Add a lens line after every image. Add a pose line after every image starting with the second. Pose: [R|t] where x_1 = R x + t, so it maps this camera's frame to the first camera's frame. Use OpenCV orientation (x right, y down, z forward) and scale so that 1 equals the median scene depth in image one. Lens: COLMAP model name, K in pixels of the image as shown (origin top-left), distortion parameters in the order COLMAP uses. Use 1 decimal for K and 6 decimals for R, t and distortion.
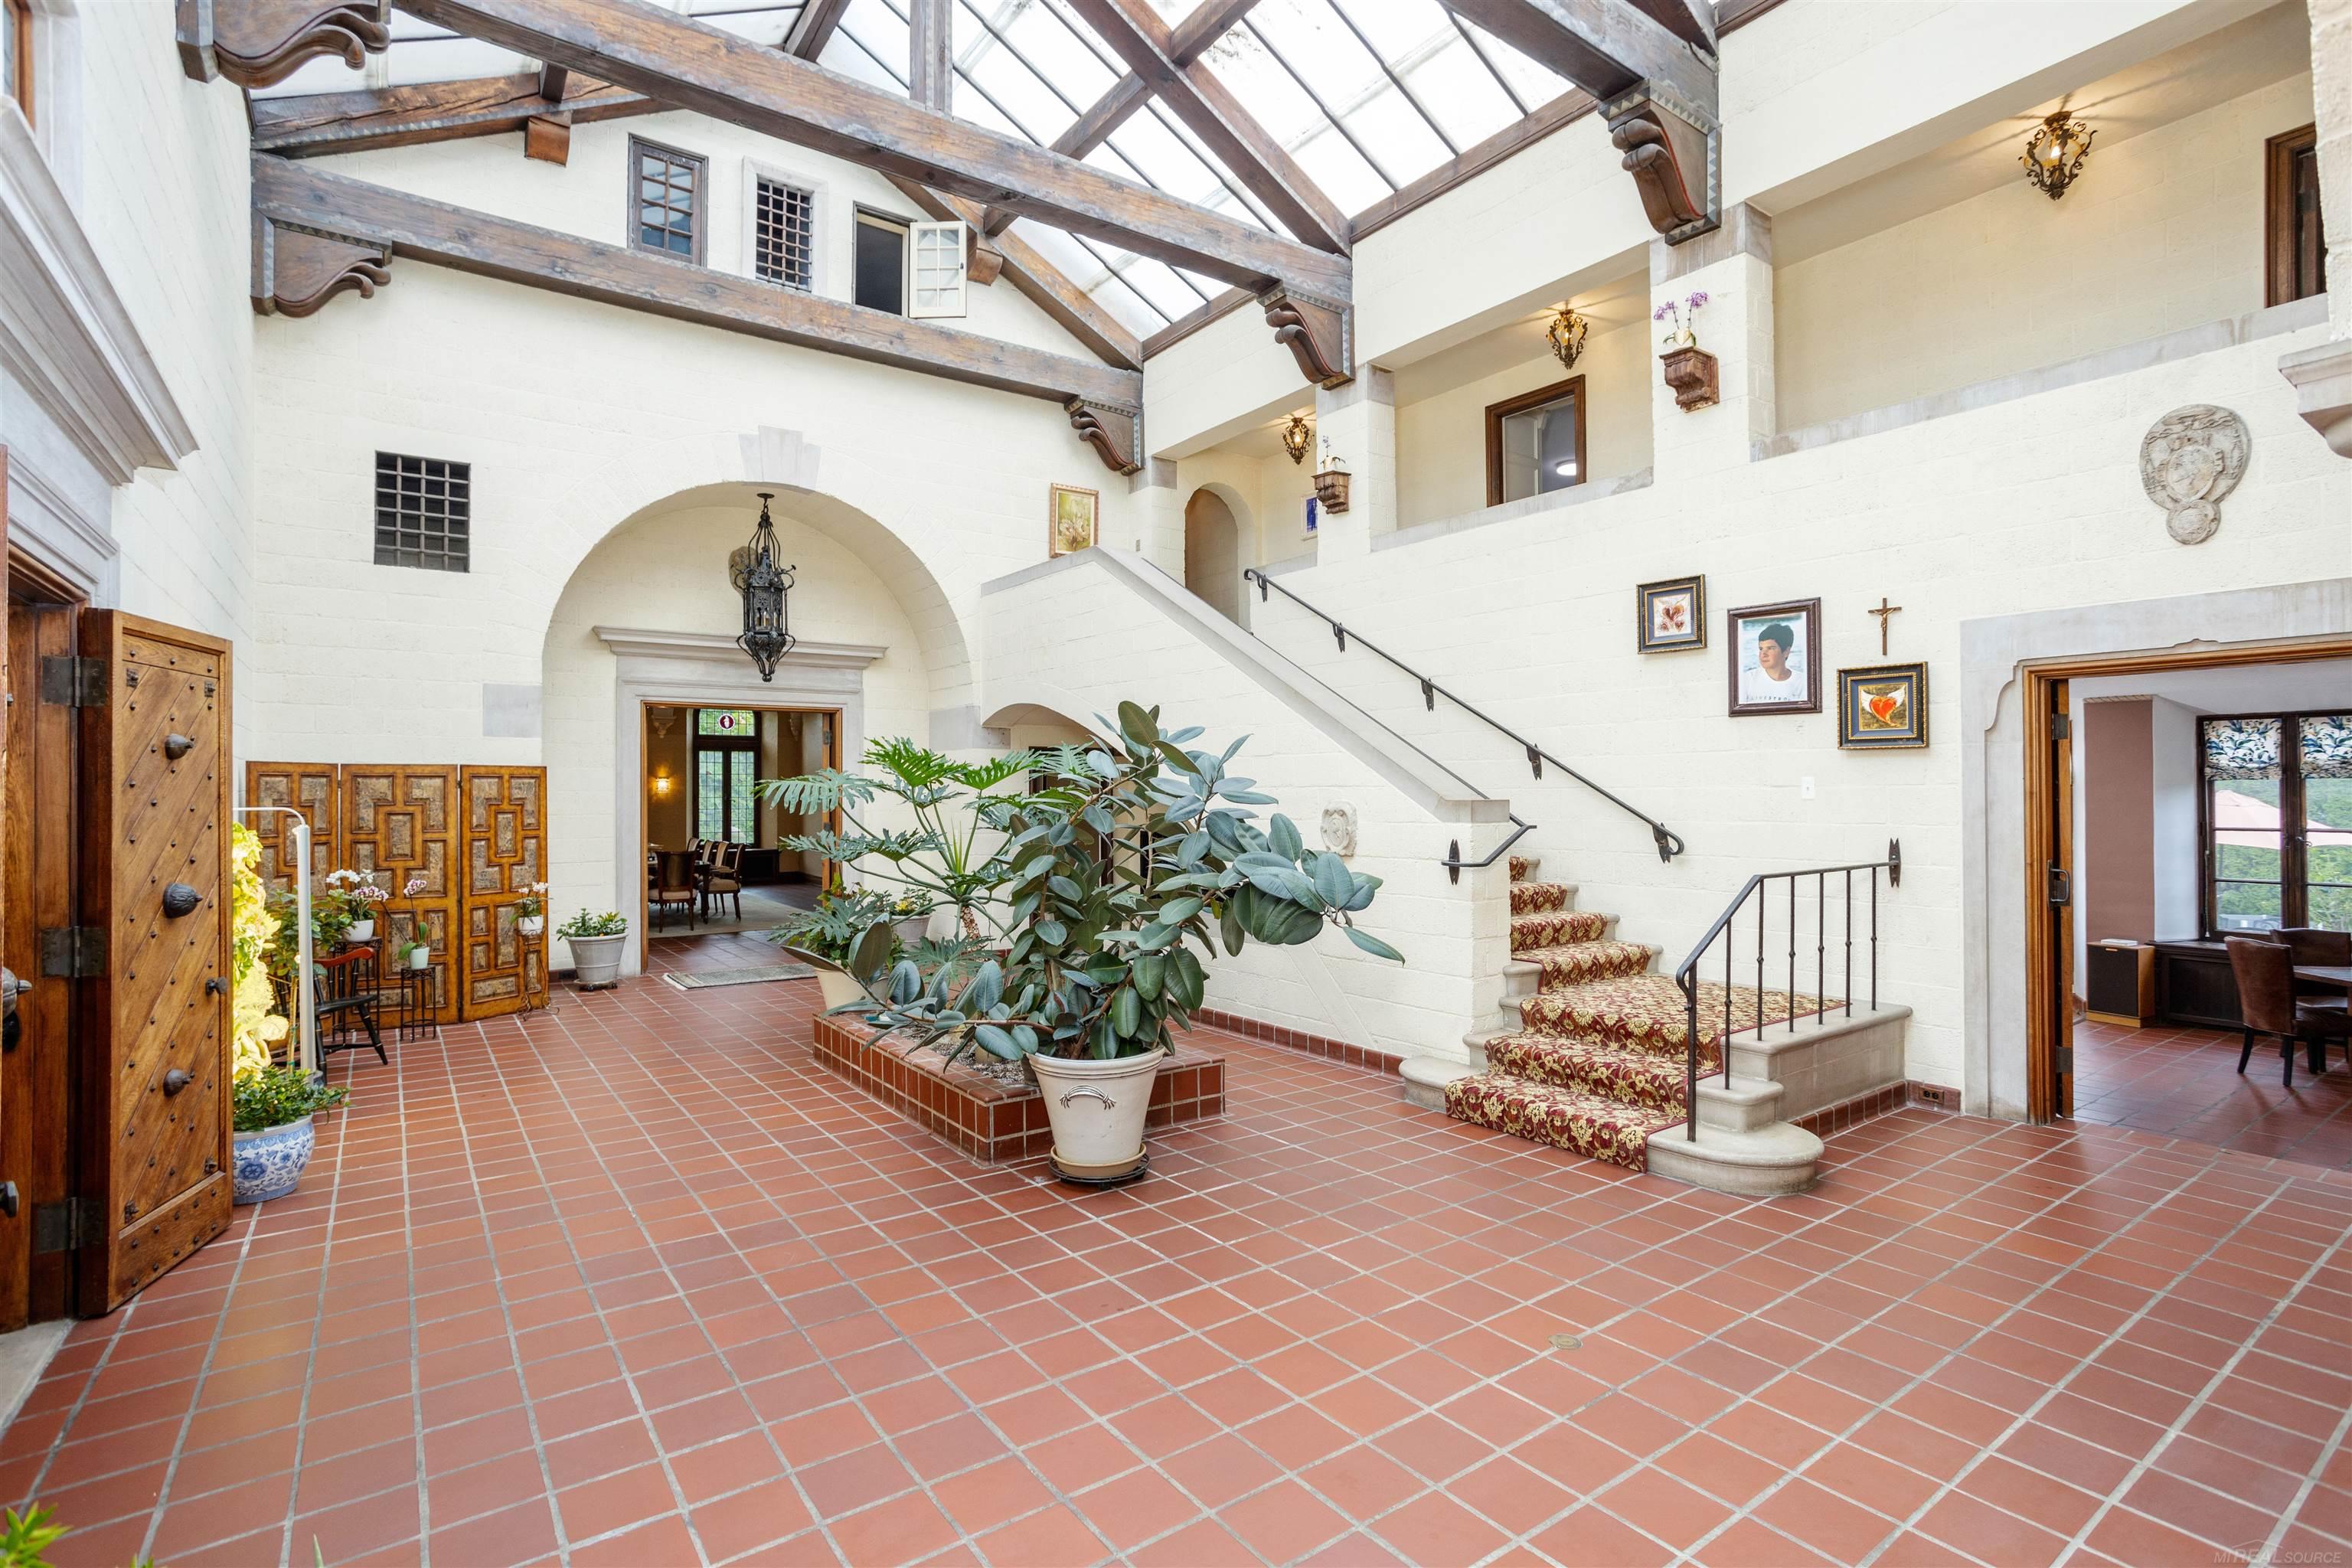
lens RADIAL K [[1121.7, 0, 1180.0], [0, 1121.7, 743.4], [0, 0, 1]] dist [-0.048816, 0.031930]
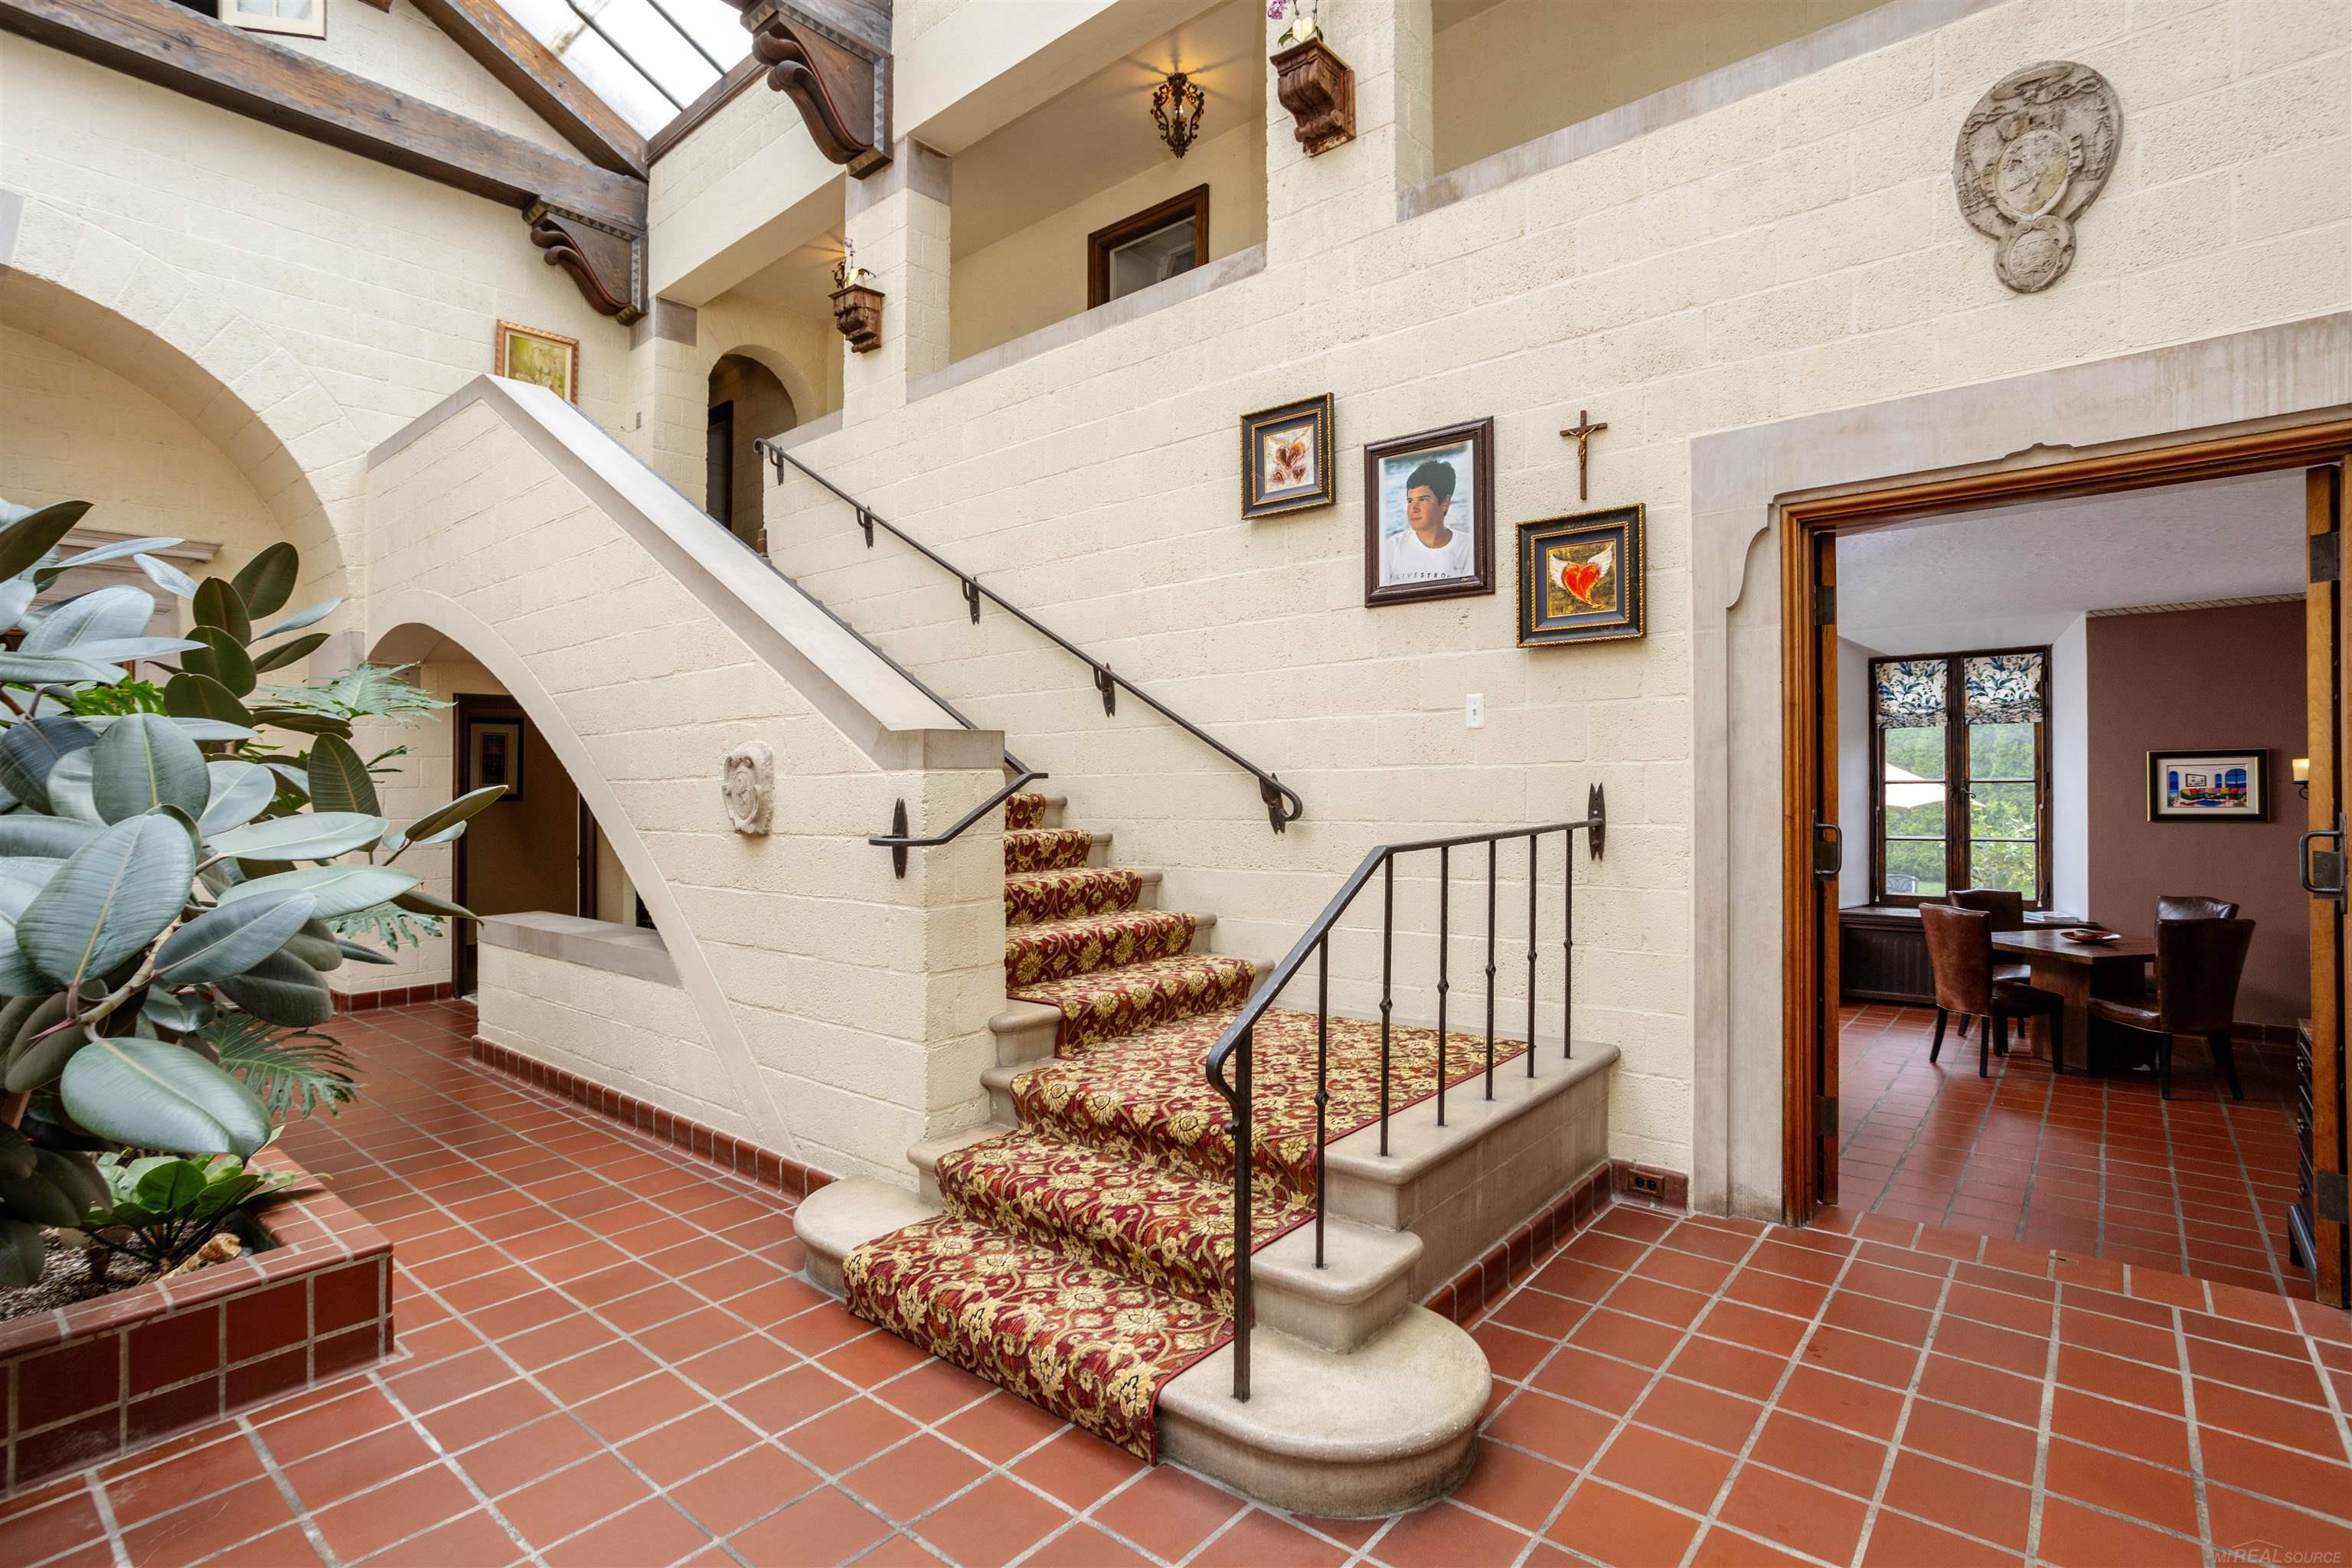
lens RADIAL K [[1121.9, 0, 1189.5], [0, 1121.9, 772.6], [0, 0, 1]] dist [-0.052001, 0.033537]
pose [[0.967254, -0.012984, 0.253478, 0.239575], [0.003692, 0.999305, 0.037097, 0.051225], [-0.253783, -0.034946, 0.966630, 0.409193]]
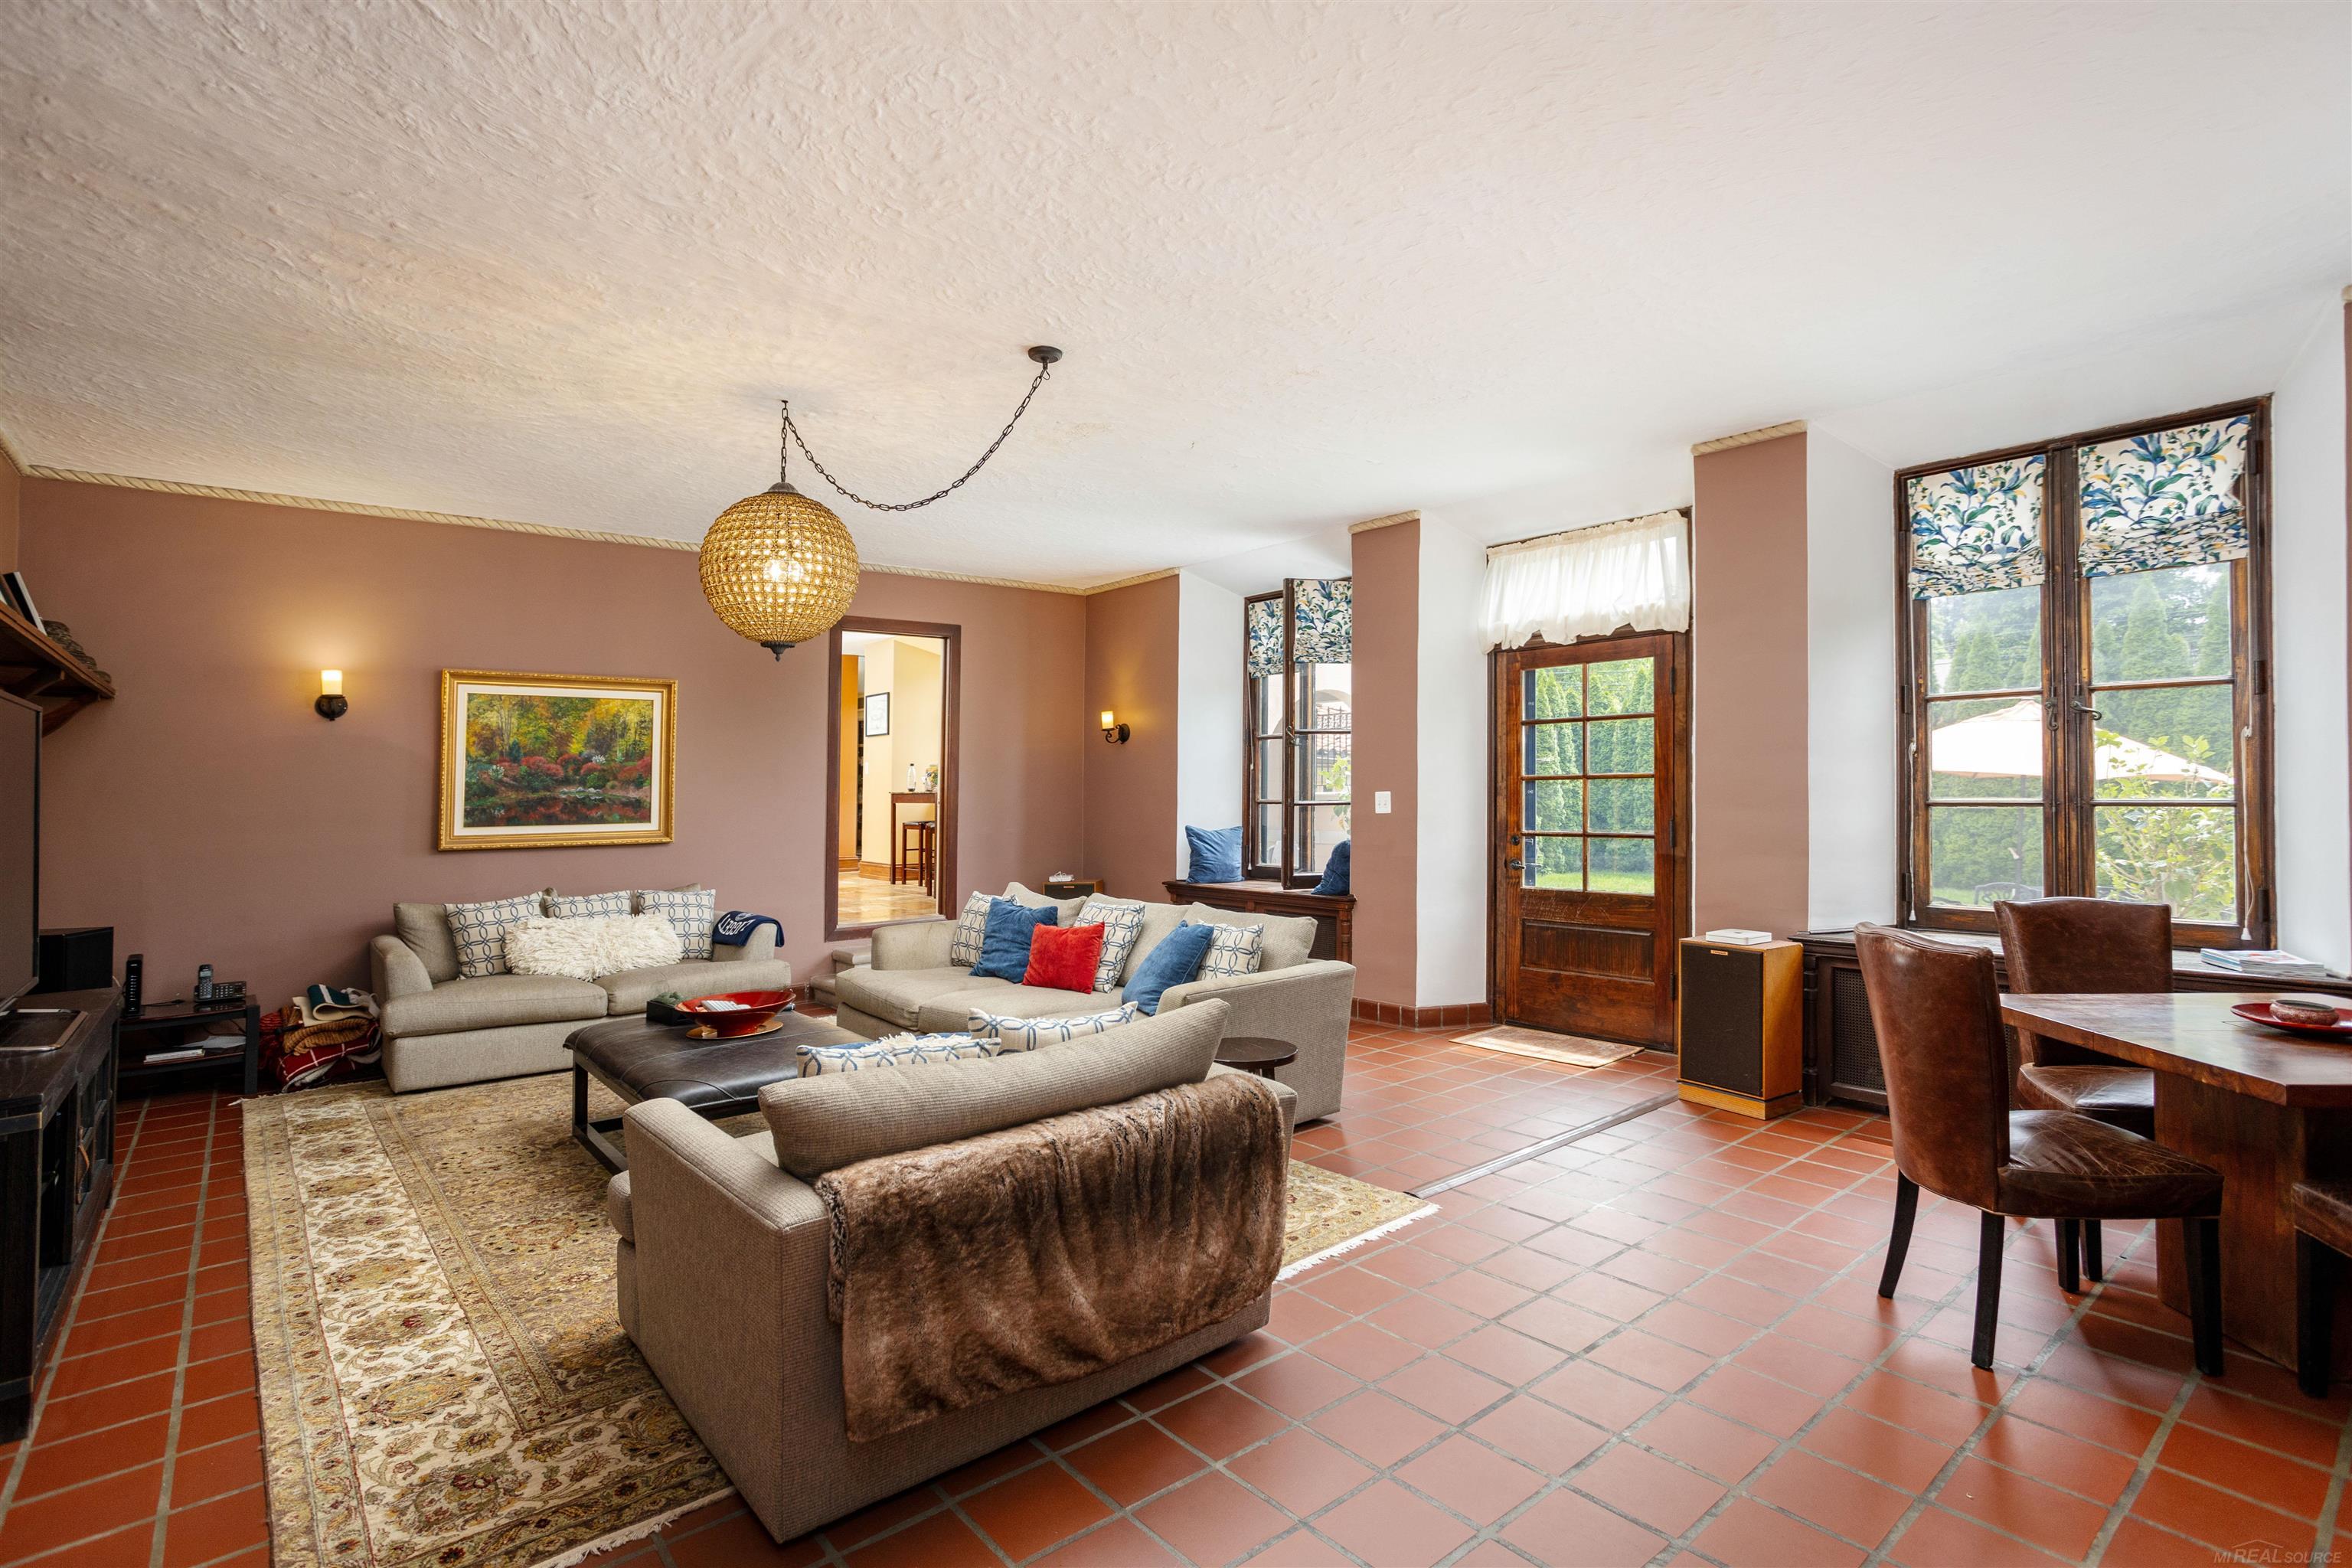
lens RADIAL K [[1137.5, 0, 1162.8], [0, 1137.5, 763.6], [0, 0, 1]] dist [-0.047721, 0.026839]
pose [[0.997640, -0.010361, 0.067880, 0.873948], [0.008495, 0.999580, 0.027719, 0.137140], [-0.068138, -0.027077, 0.997308, 0.812716]]
